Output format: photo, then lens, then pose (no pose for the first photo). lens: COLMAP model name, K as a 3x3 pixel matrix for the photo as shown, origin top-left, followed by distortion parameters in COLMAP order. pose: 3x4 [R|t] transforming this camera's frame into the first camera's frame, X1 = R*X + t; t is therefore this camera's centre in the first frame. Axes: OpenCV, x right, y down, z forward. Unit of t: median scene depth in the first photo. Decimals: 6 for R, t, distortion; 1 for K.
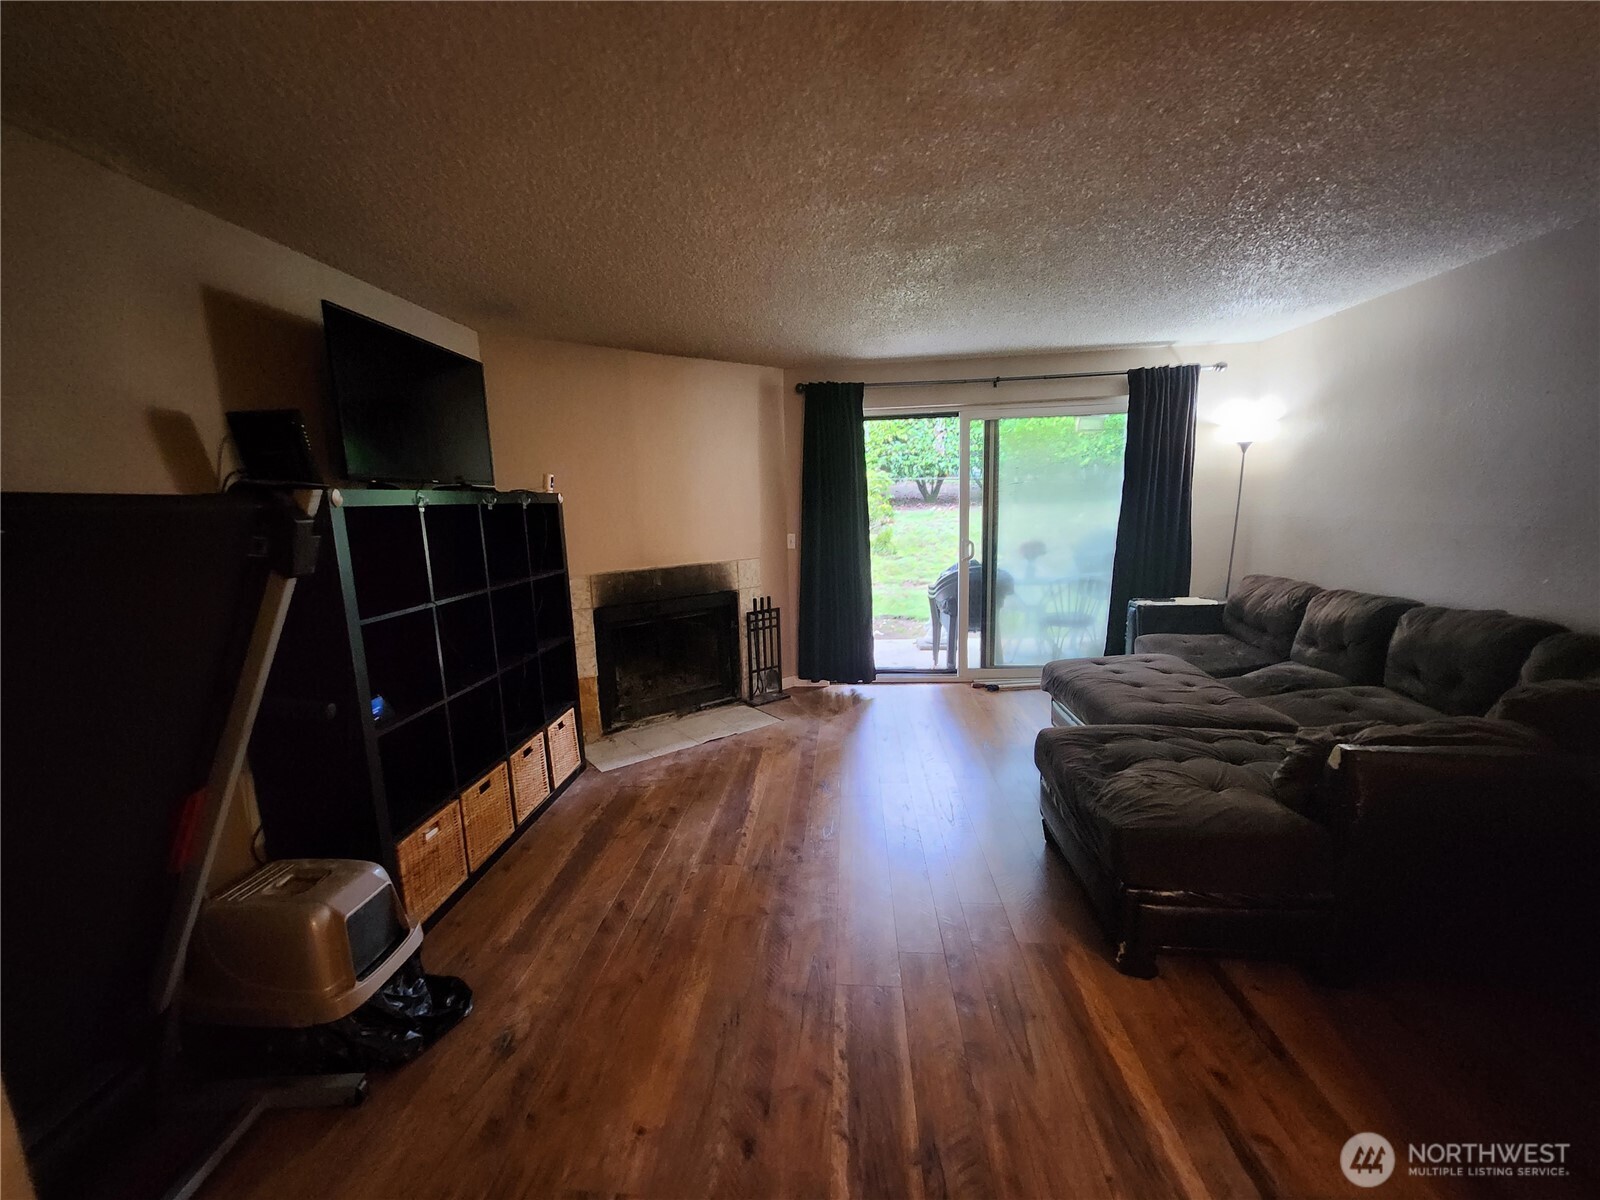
lens RADIAL K [[633.6, 0, 790.0], [0, 633.6, 601.4], [0, 0, 1]] dist [-0.001641, 0.001947]
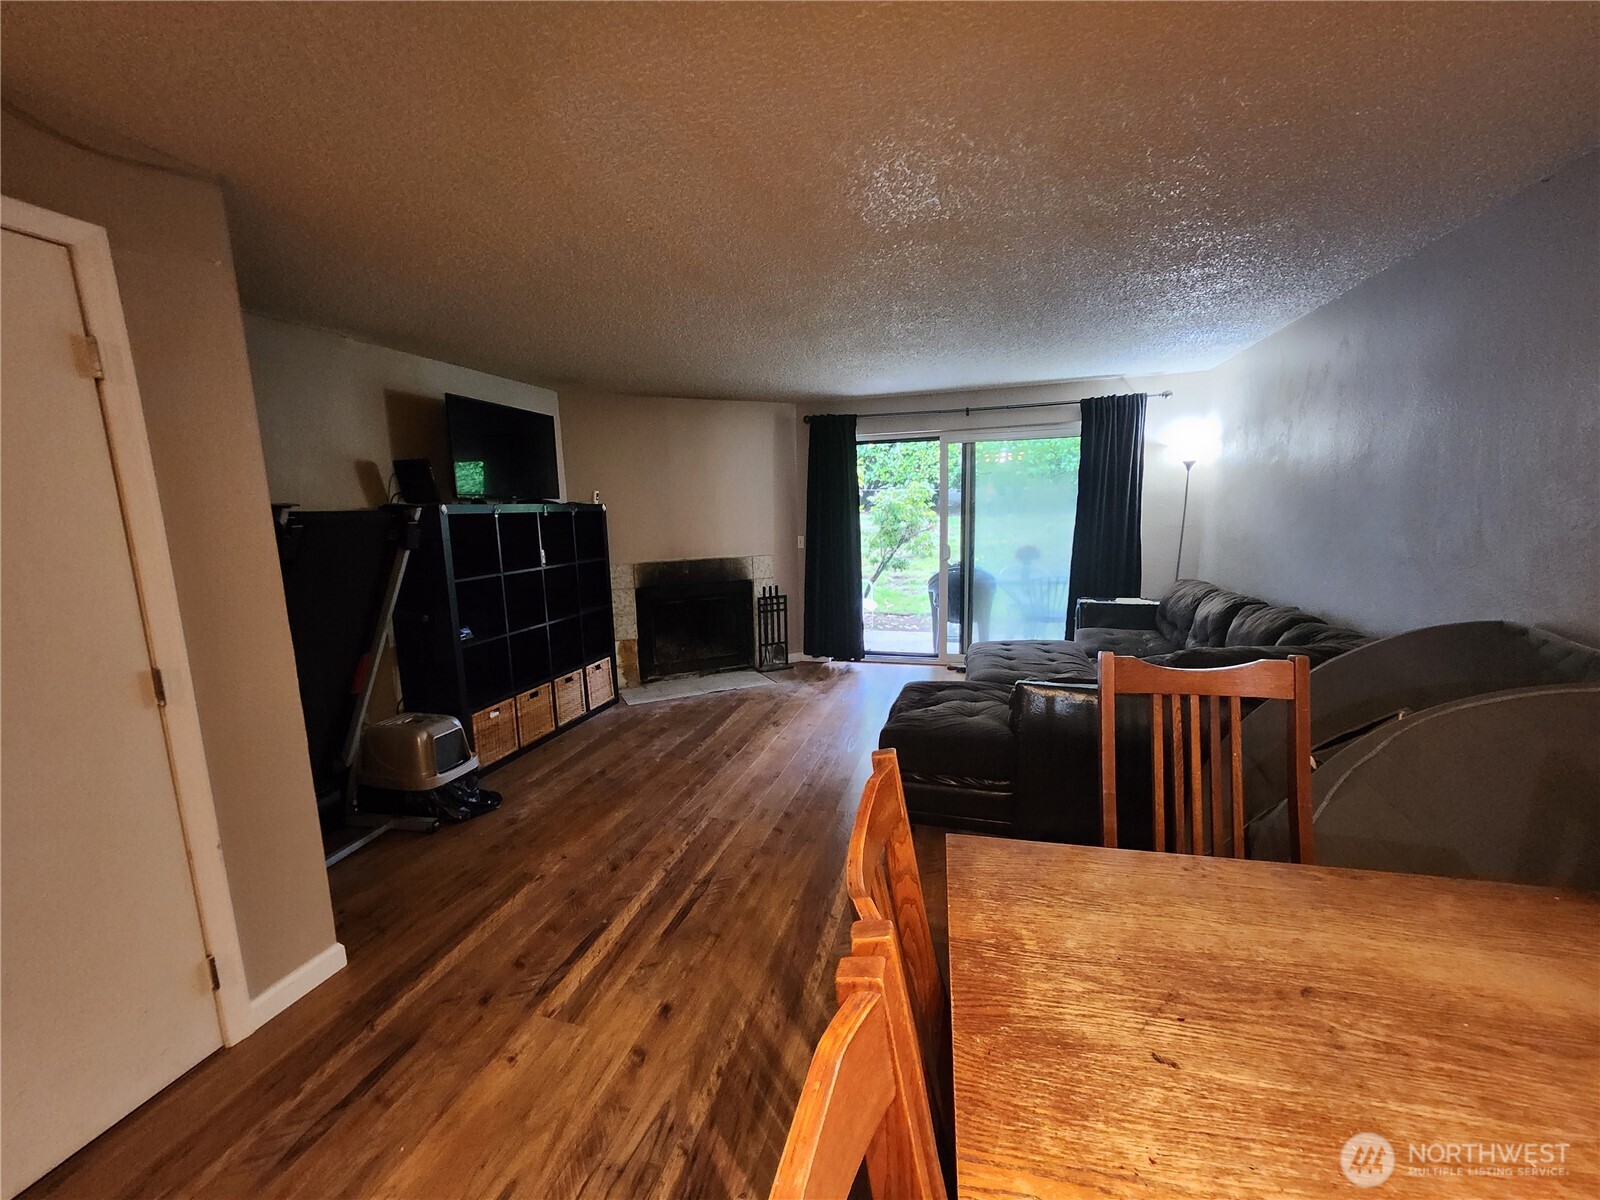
lens RADIAL K [[630.4, 0, 789.3], [0, 630.4, 600.9], [0, 0, 1]] dist [0.003092, -0.000074]
pose [[0.979448, 0.037100, -0.198256, 0.244021], [-0.038388, 0.999259, -0.002656, 0.024939], [0.198011, 0.010212, 0.980147, -0.221714]]
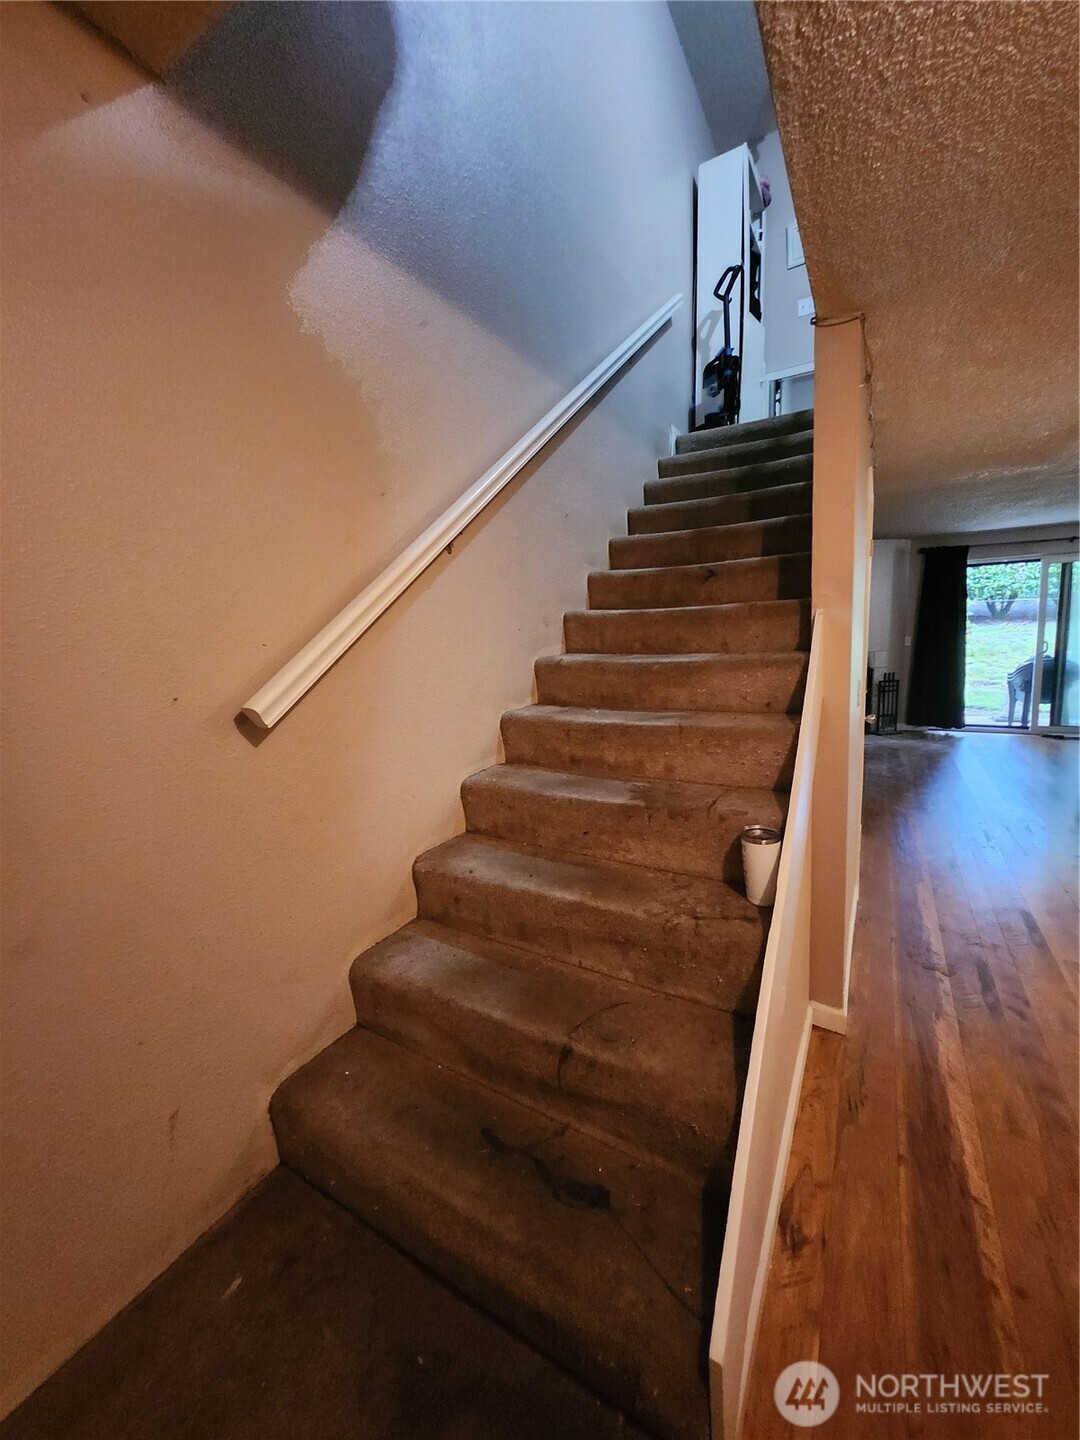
lens RADIAL K [[568.4, 0, 534.2], [0, 568.4, 708.7], [0, 0, 1]] dist [-0.003402, 0.002150]
pose [[0.899766, 0.050531, -0.433437, -0.241511], [-0.054946, 0.998487, 0.002345, 0.142436], [0.432899, 0.021706, 0.901181, -0.825495]]
